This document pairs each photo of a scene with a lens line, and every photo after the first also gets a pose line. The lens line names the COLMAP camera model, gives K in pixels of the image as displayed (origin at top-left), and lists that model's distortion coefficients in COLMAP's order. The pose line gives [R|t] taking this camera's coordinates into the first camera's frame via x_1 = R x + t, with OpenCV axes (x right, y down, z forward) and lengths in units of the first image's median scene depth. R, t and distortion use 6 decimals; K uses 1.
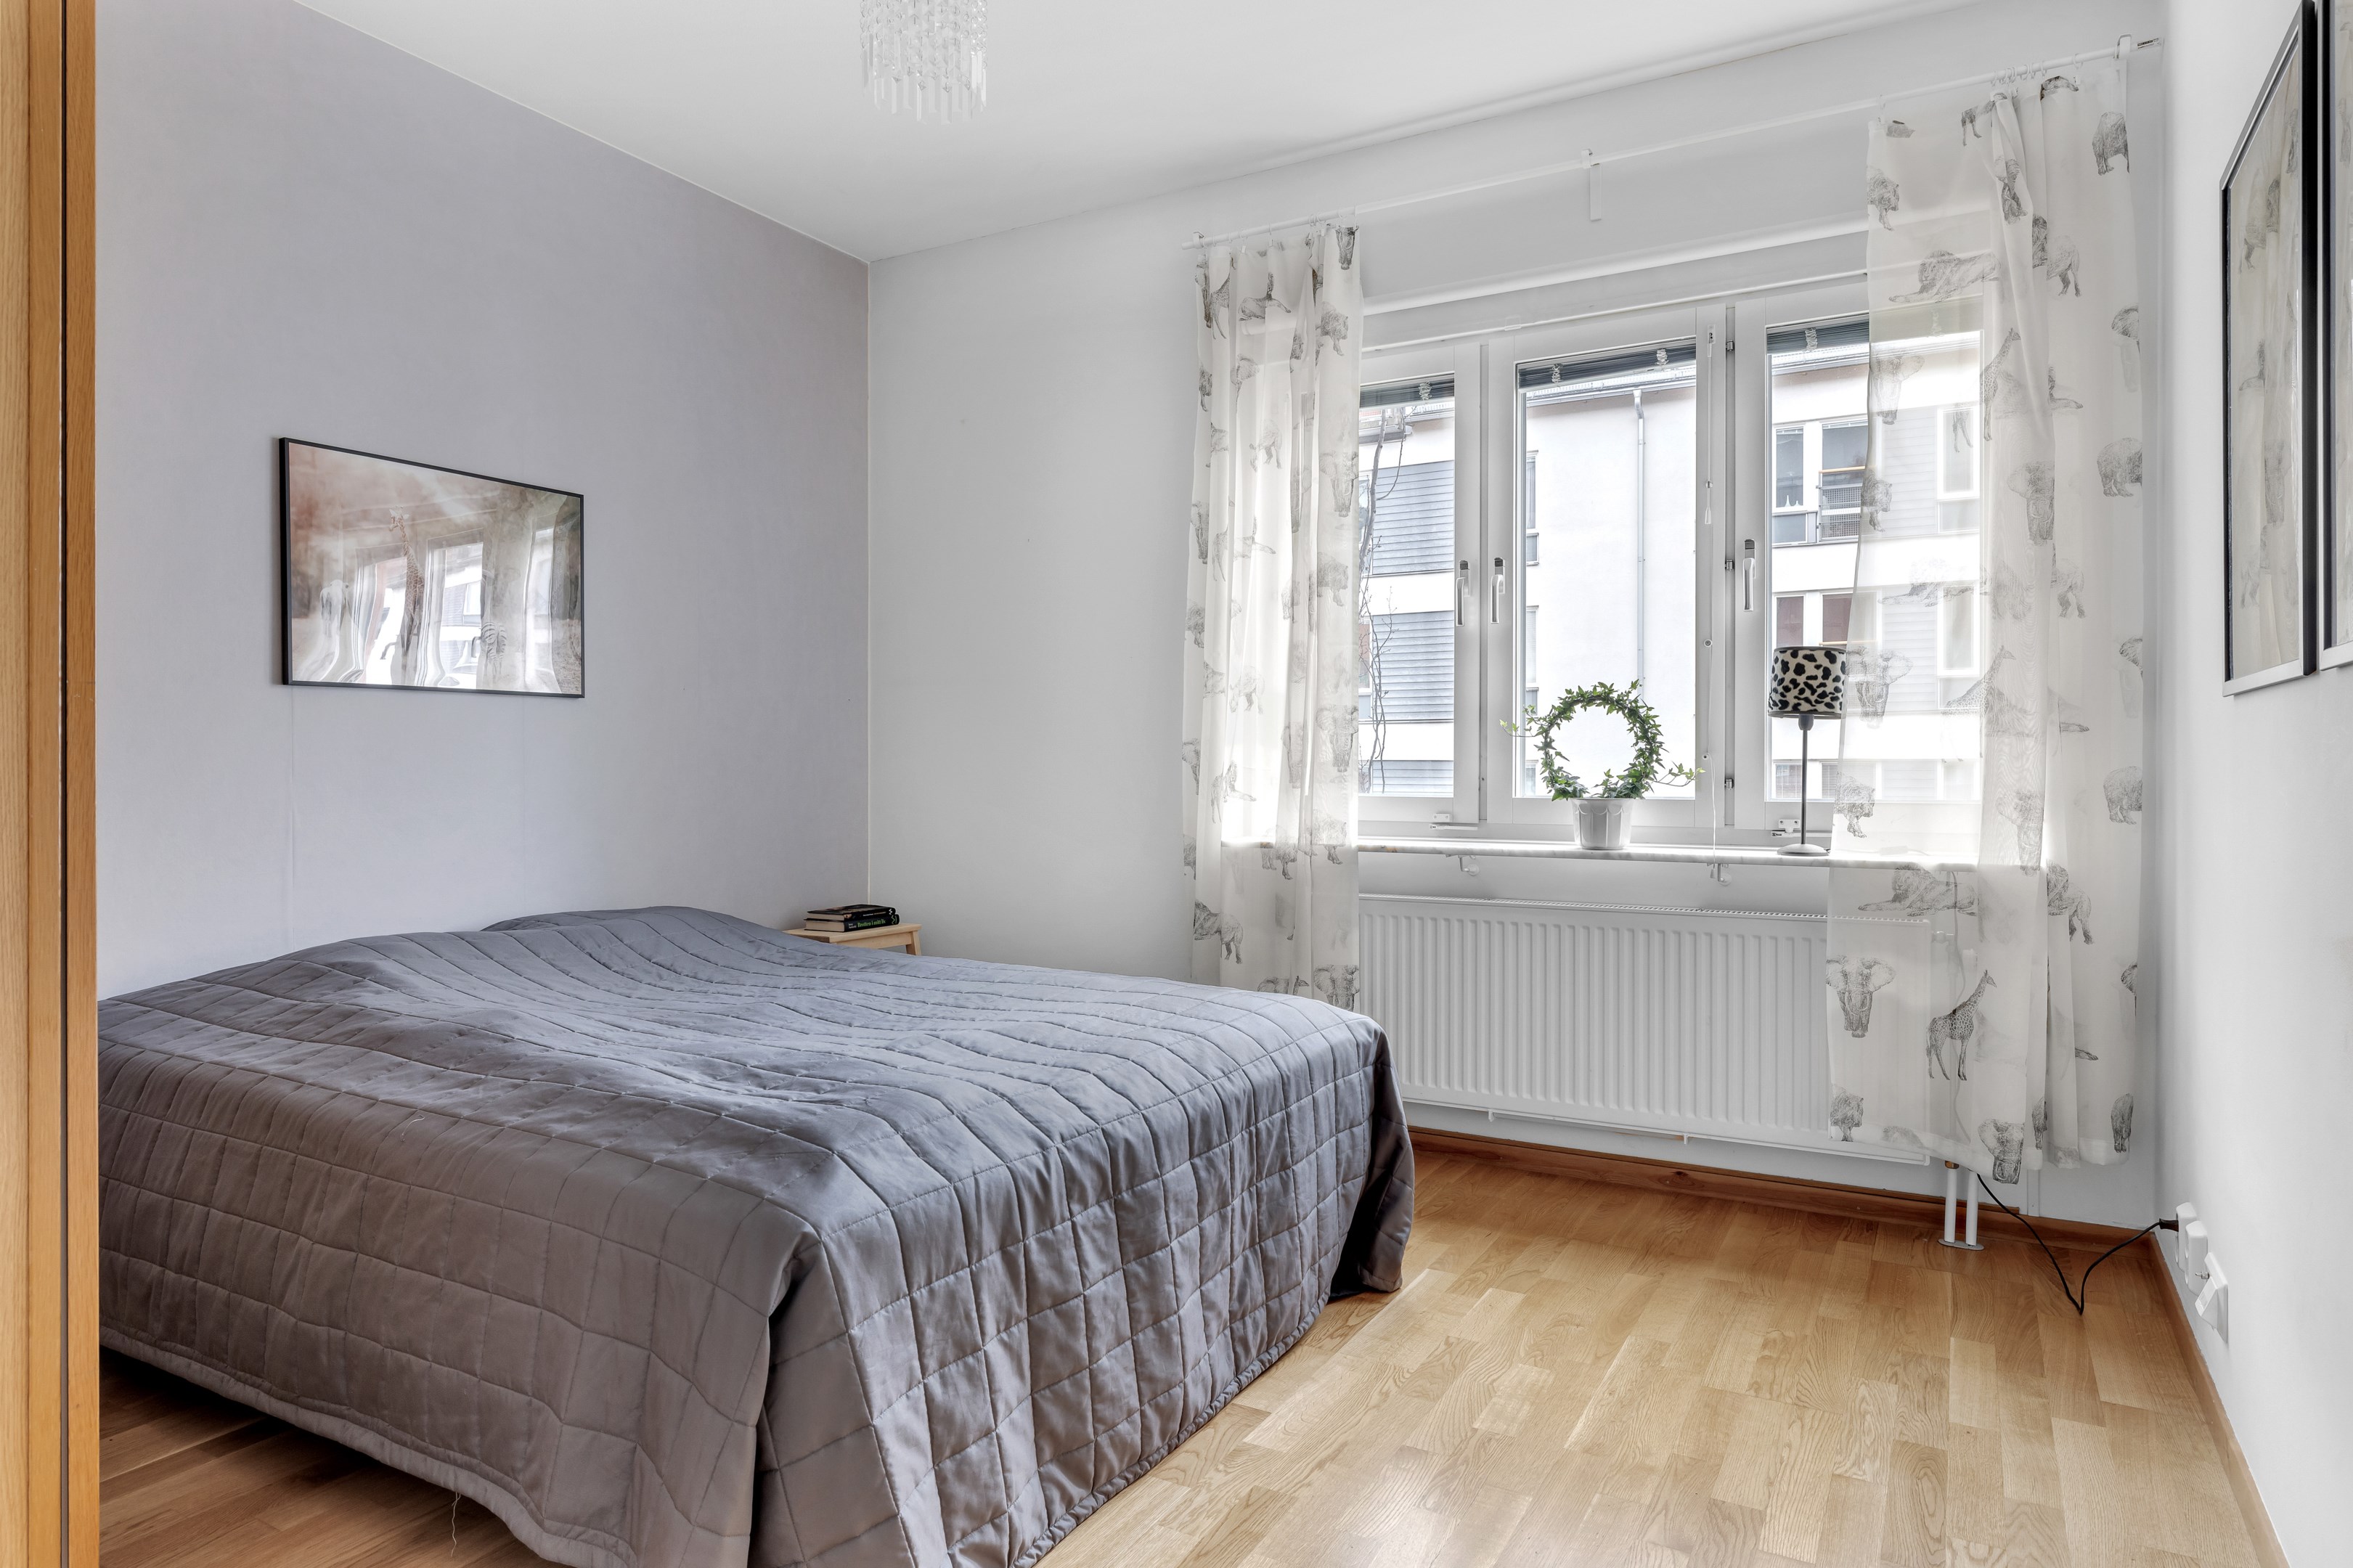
lens RADIAL K [[1385.3, 0, 1172.5], [0, 1385.3, 765.6], [0, 0, 1]] dist [-0.002210, 0.000237]
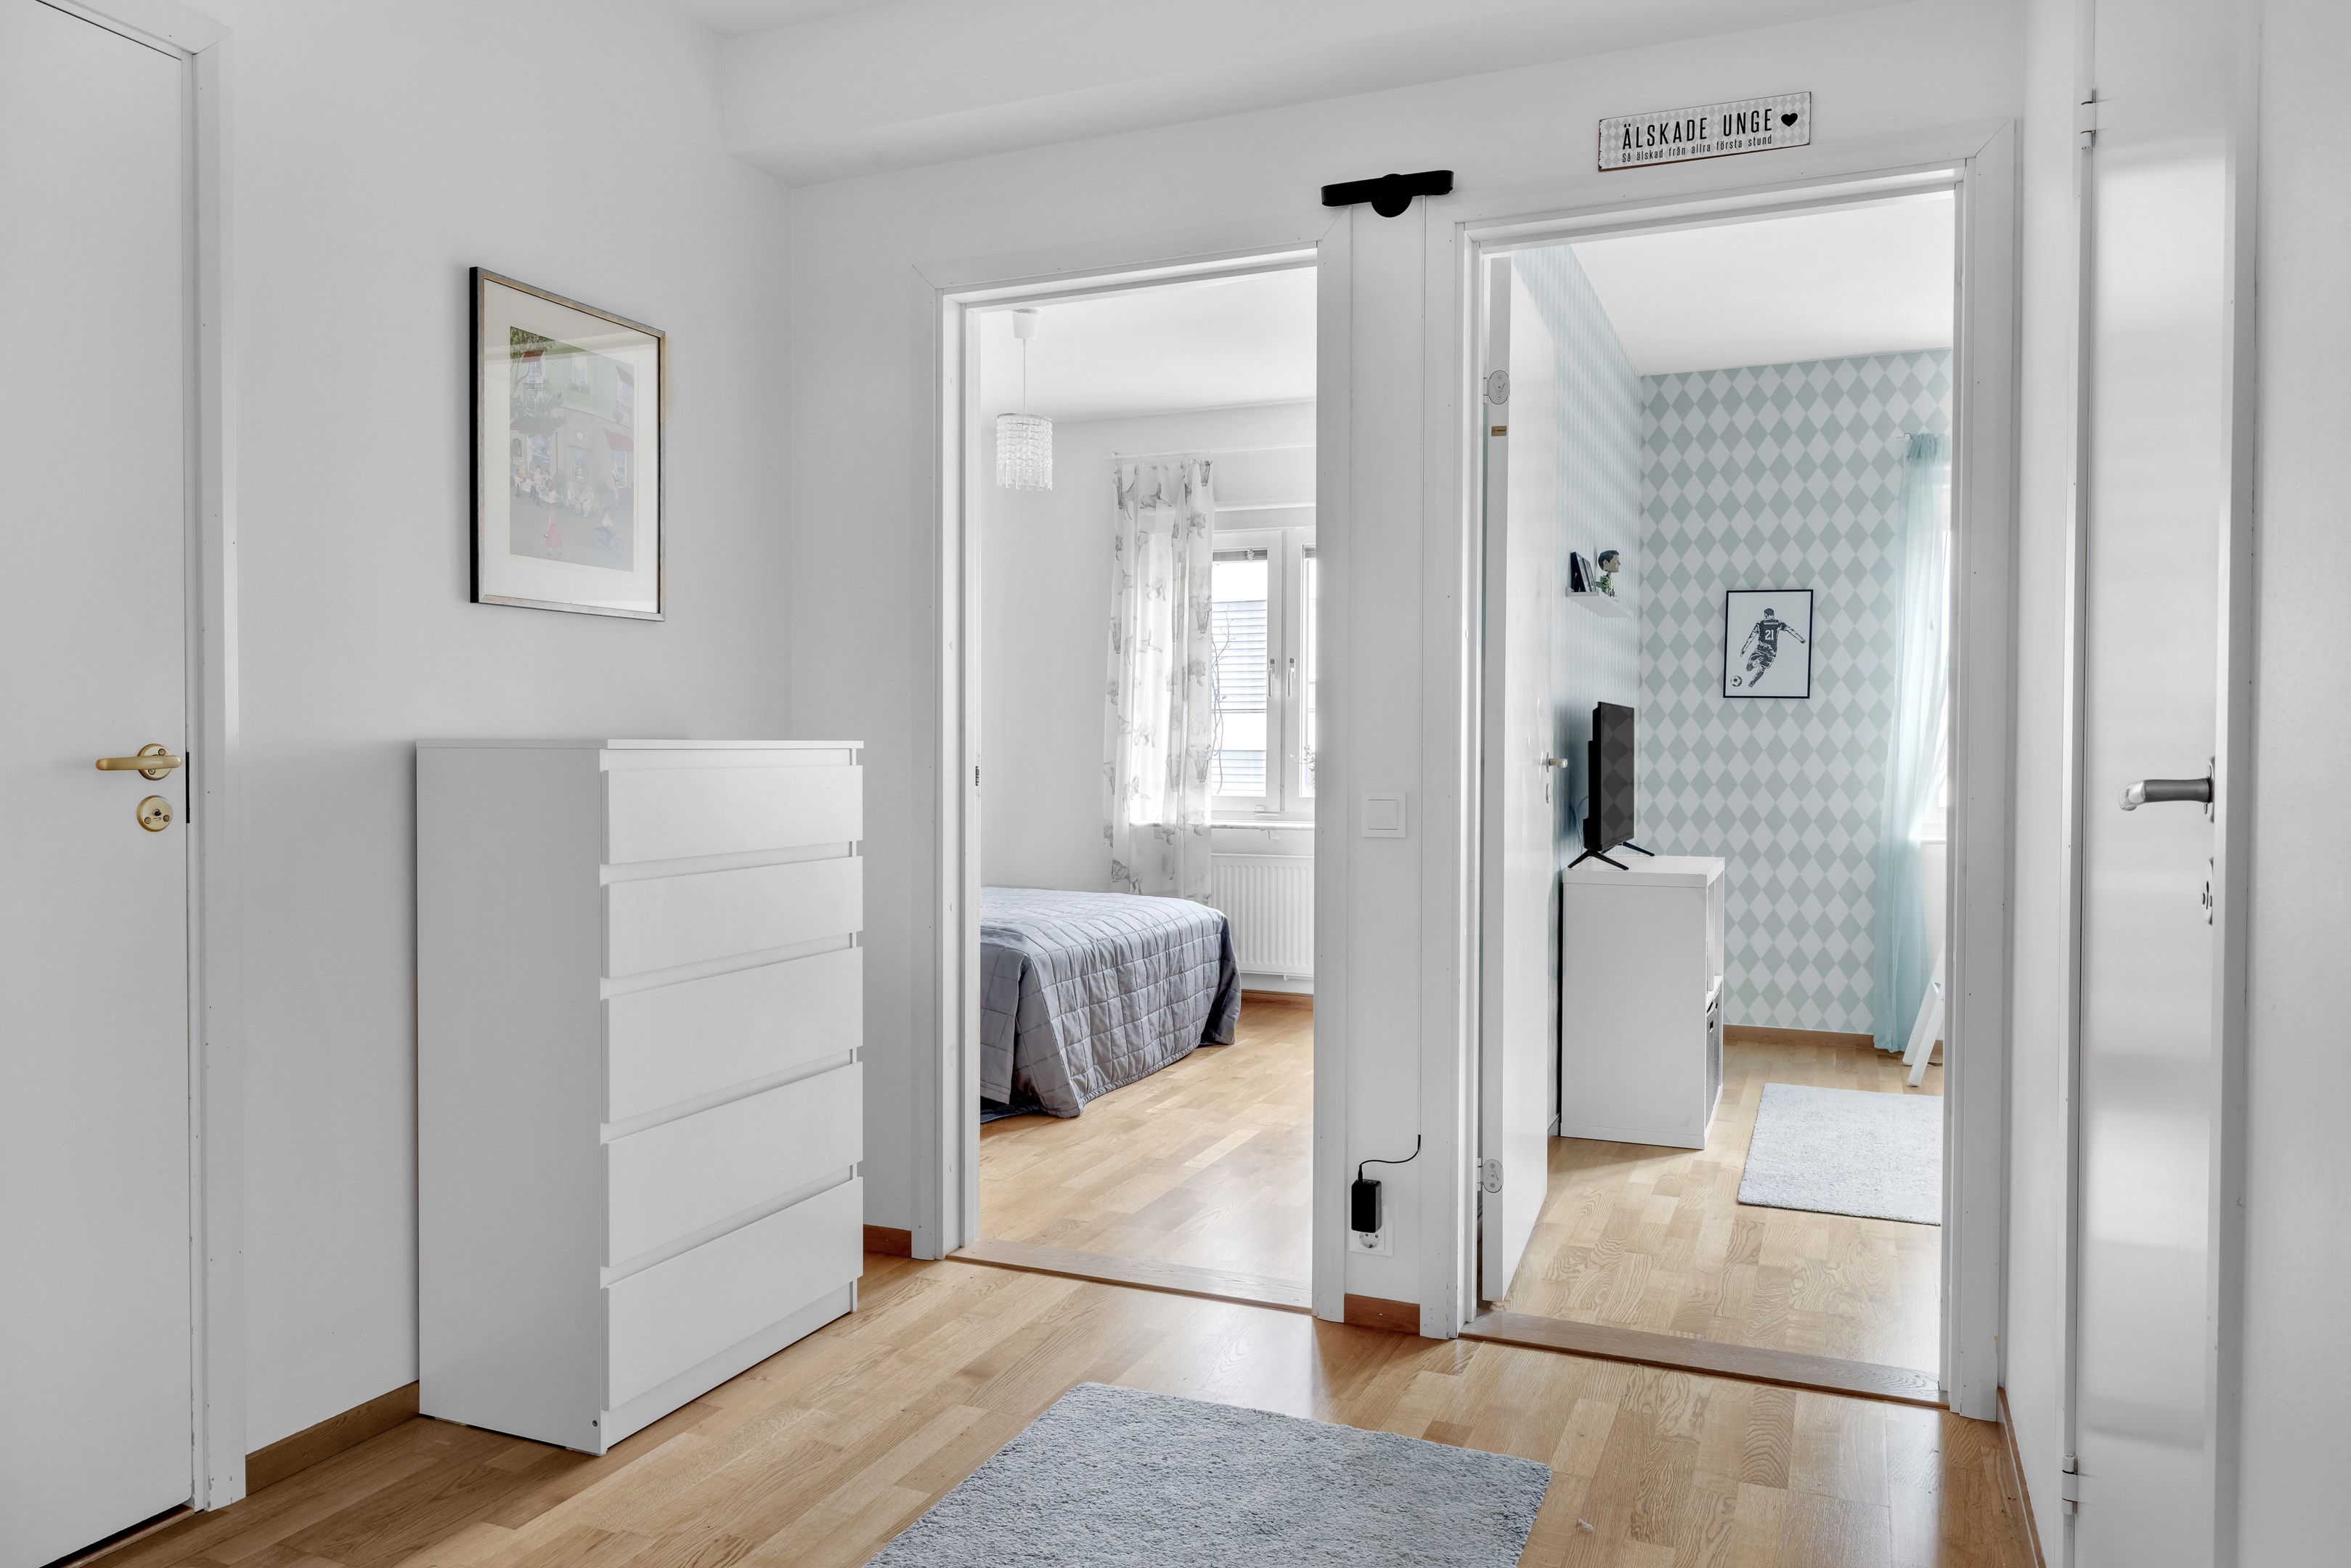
lens RADIAL K [[1590.9, 0, 1175.5], [0, 1590.9, 784.0], [0, 0, 1]] dist [-0.000688, -0.000669]
pose [[0.992001, 0.001390, 0.126225, -0.205997], [-0.004100, 0.999767, 0.021210, -0.045169], [-0.126166, -0.021558, 0.991775, -1.237474]]
